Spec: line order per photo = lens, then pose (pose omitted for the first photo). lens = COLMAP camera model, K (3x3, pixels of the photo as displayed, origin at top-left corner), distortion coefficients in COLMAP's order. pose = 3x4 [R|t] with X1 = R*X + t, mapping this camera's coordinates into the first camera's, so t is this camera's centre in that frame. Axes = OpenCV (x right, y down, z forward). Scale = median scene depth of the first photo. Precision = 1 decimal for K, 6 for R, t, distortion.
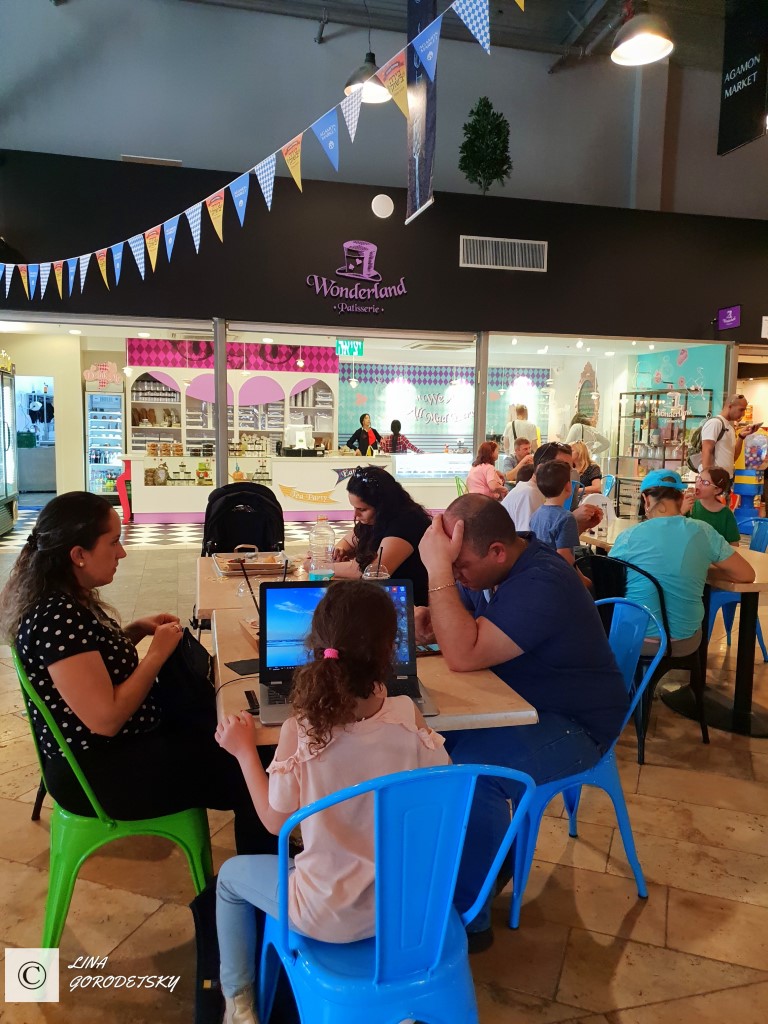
lens RADIAL K [[790.6, 0, 384.0], [0, 790.6, 512.0], [0, 0, 1]] dist [0.004102, 0.004852]
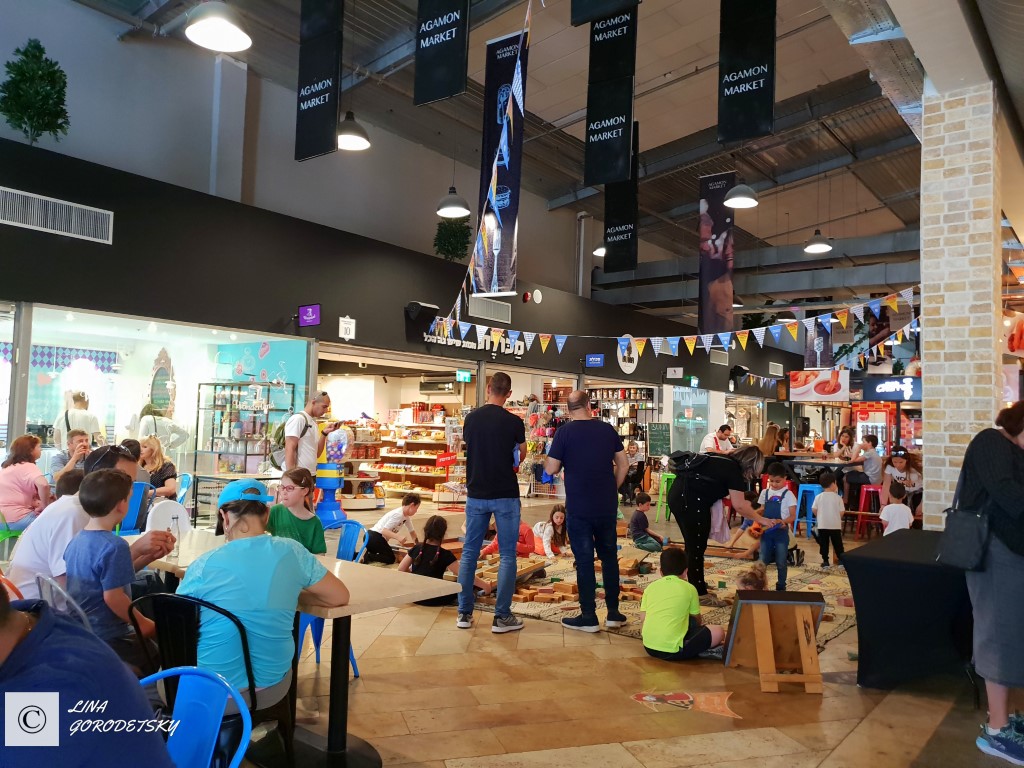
lens RADIAL K [[793.0, 0, 529.2], [0, 793.0, 389.1], [0, 0, 1]] dist [0.001766, 0.003537]
pose [[0.776791, 0.037420, 0.628645, 0.017382], [0.052016, 0.991010, -0.123264, -0.009762], [-0.627606, 0.128450, 0.767861, 0.048623]]
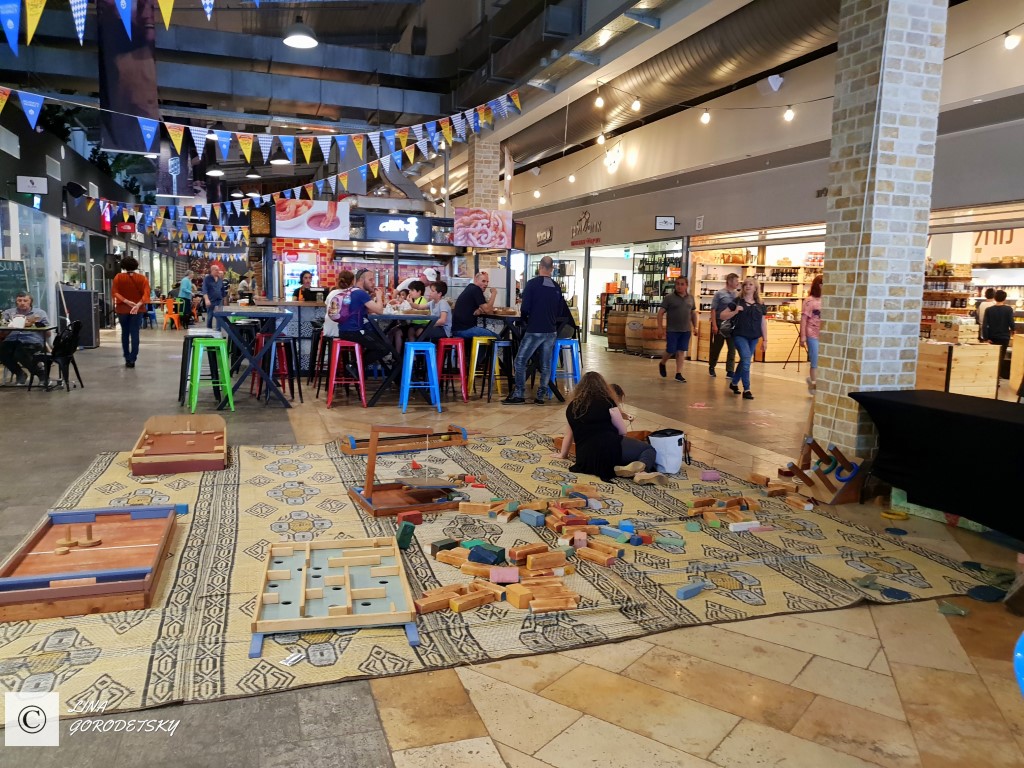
lens RADIAL K [[790.6, 0, 515.4], [0, 790.6, 389.3], [0, 0, 1]] dist [0.004102, 0.004852]
pose [[-0.084740, -0.139950, 0.986526, 0.052475], [0.079376, 0.985992, 0.146693, -0.030358], [-0.993236, 0.090737, -0.072445, 0.263945]]
